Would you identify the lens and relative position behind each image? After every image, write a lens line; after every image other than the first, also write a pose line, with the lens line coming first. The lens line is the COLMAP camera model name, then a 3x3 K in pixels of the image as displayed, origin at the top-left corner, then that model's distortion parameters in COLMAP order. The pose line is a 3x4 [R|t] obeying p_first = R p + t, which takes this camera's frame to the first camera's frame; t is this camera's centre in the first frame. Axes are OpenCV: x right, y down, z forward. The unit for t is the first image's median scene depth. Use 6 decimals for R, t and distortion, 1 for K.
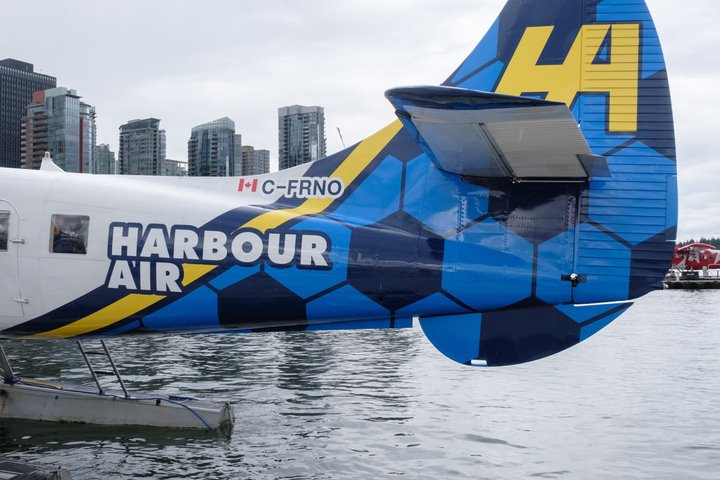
lens RADIAL K [[733.1, 0, 339.3], [0, 733.1, 242.3], [0, 0, 1]] dist [-0.023388, -0.002757]
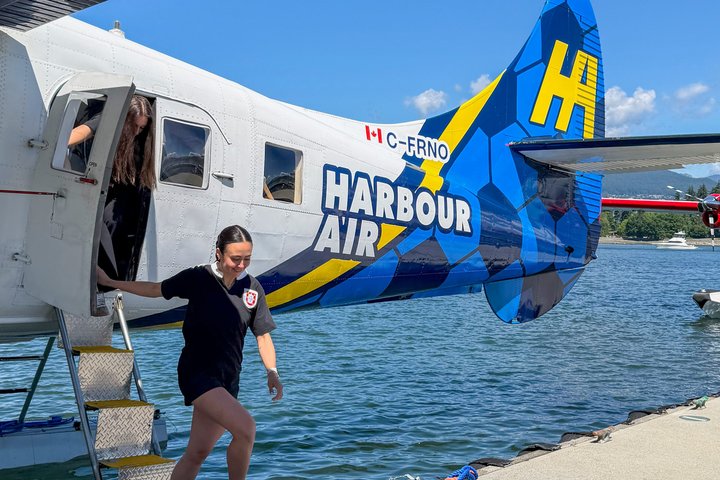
lens RADIAL K [[951.0, 0, 342.6], [0, 951.0, 239.6], [0, 0, 1]] dist [0.011812, -0.027158]
pose [[0.452490, 0.027850, 0.891334, -1.189061], [-0.064121, 0.997941, 0.001371, 0.048676], [-0.889461, -0.057773, 0.453344, 0.541384]]
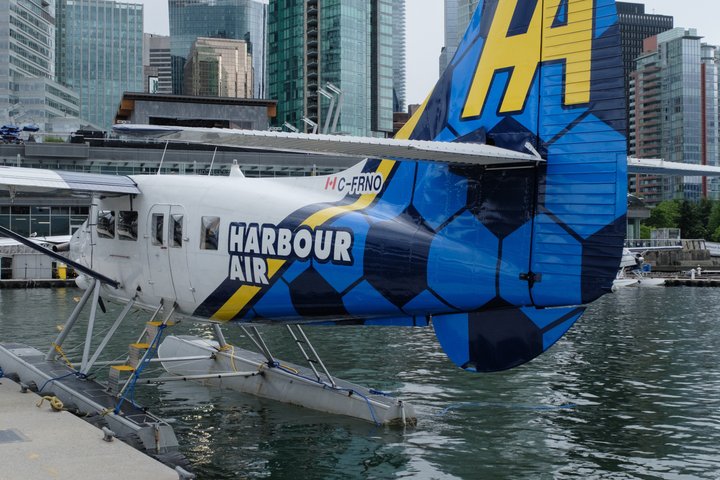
lens RADIAL K [[951.0, 0, 342.6], [0, 951.0, 239.6], [0, 0, 1]] dist [0.011812, -0.027158]
pose [[0.753547, -0.009290, -0.657329, 0.808743], [0.017780, 0.999822, 0.006253, -0.006292], [0.657154, -0.016399, 0.753578, -0.006909]]
